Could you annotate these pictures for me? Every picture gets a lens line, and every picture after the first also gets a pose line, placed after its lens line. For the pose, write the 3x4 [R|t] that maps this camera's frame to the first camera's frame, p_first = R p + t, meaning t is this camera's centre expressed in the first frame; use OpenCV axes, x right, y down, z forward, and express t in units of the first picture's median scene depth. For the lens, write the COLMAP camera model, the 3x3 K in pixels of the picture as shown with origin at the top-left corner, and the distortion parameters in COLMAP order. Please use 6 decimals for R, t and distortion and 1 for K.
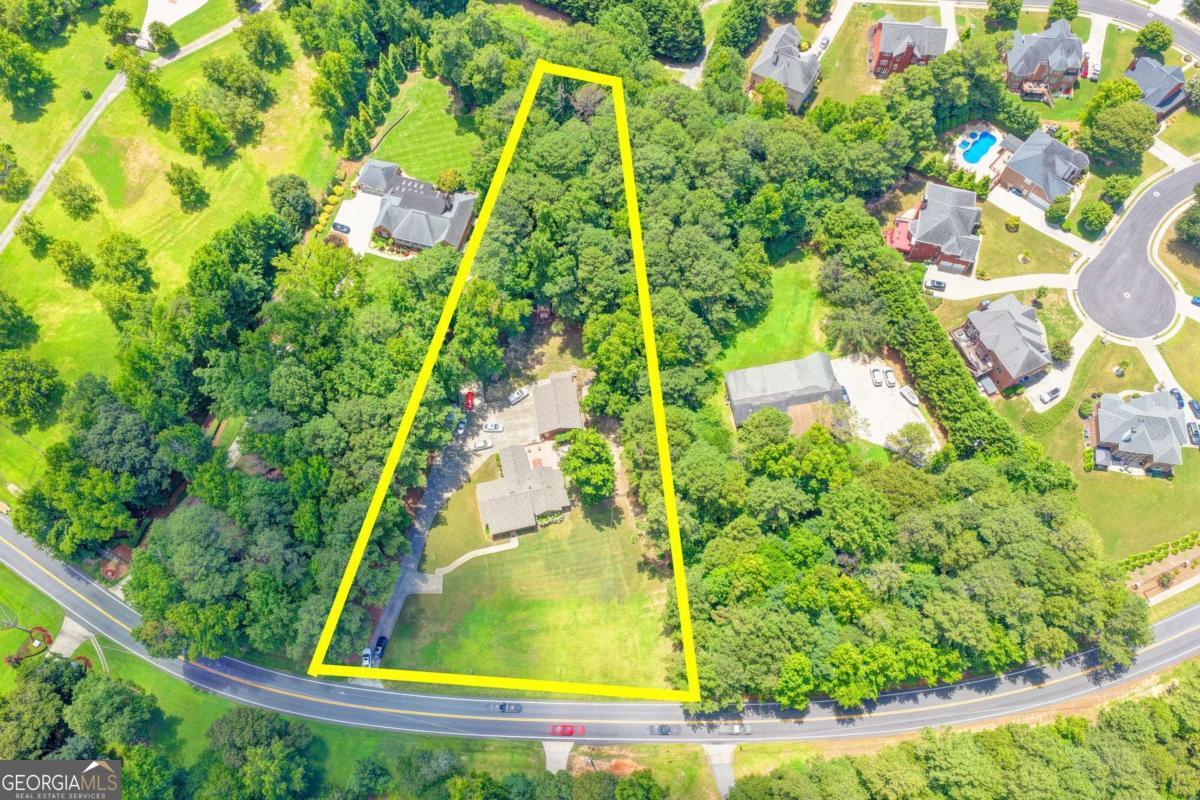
lens RADIAL K [[999.1, 0, 600.0], [0, 999.1, 400.0], [0, 0, 1]] dist [-0.001948, 0.017659]
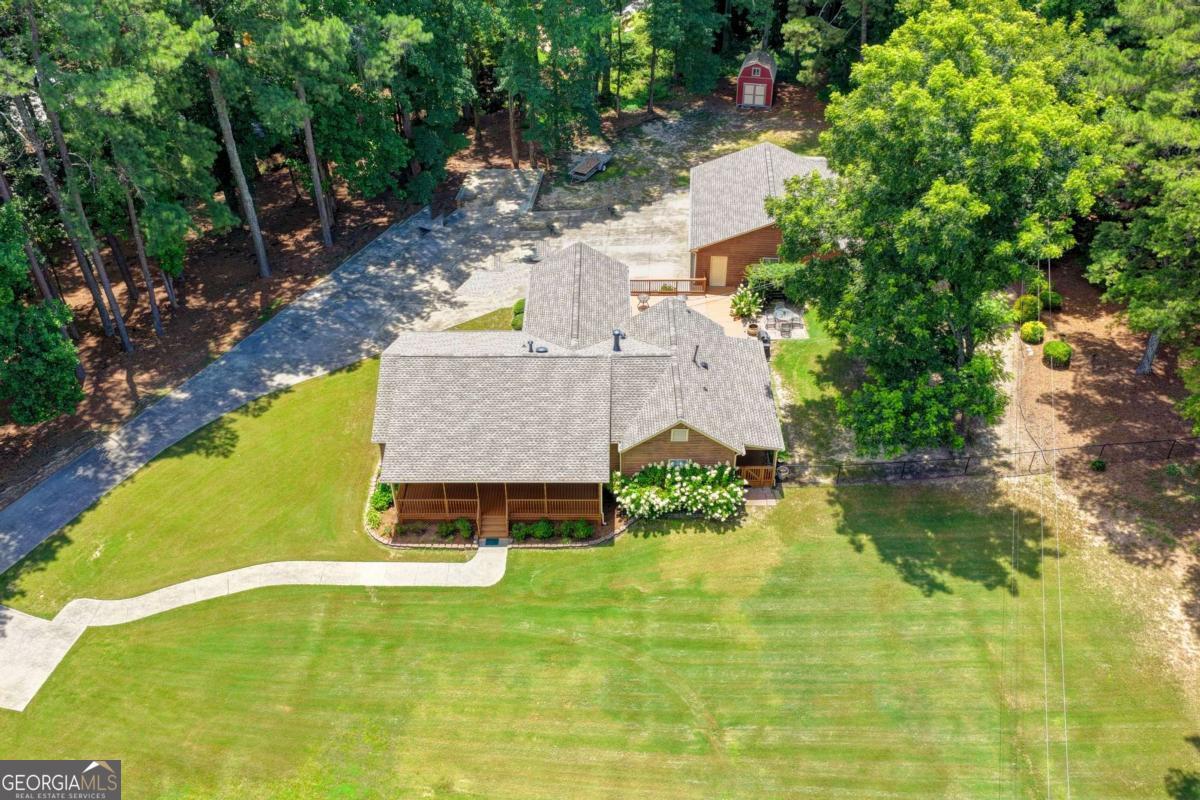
lens RADIAL K [[999.1, 0, 600.0], [0, 999.1, 400.0], [0, 0, 1]] dist [-0.001948, 0.017659]
pose [[0.972200, 0.143062, -0.185365, -0.030206], [-0.213558, 0.866394, -0.451391, 0.197700], [0.096022, 0.478429, 0.872861, 0.800088]]
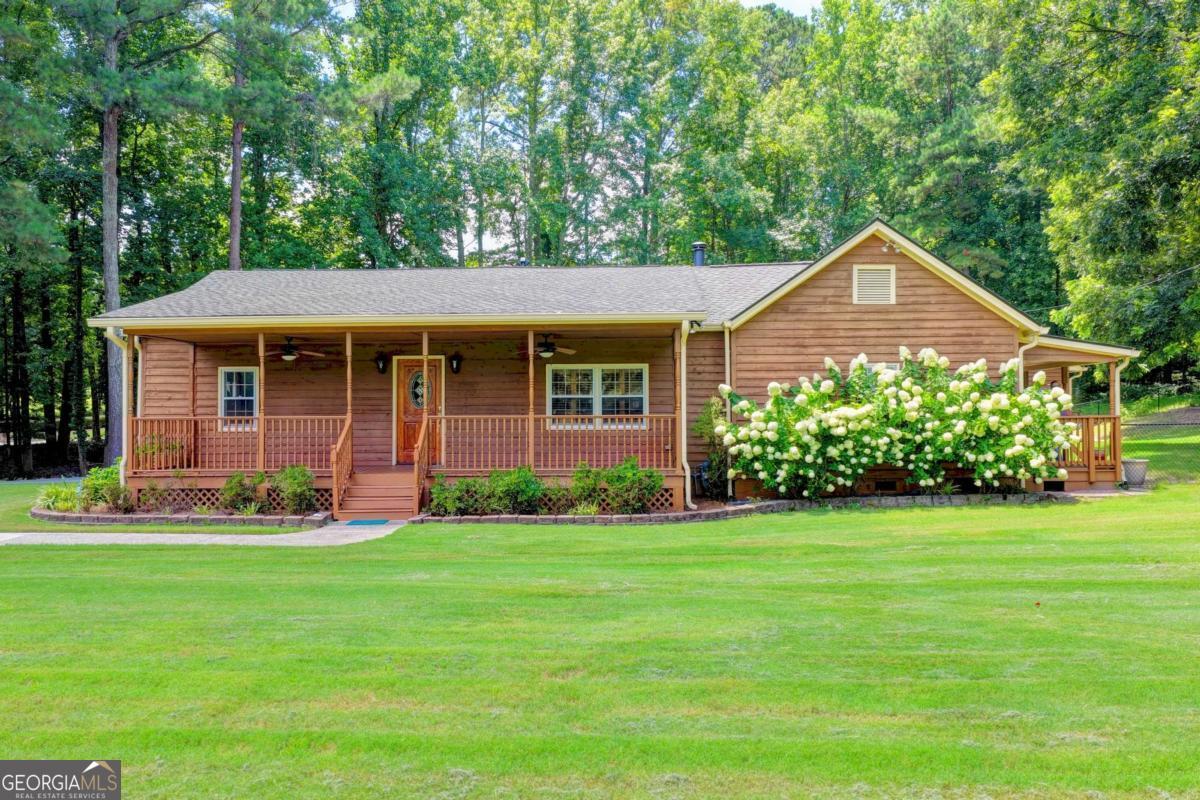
lens RADIAL K [[1000.1, 0, 600.0], [0, 1000.1, 400.0], [0, 0, 1]] dist [-0.004495, 0.020232]
pose [[0.964083, 0.001297, -0.265599, -0.051218], [-0.243873, 0.400464, -0.883264, 0.189935], [0.105217, 0.916312, 0.386397, 0.958180]]
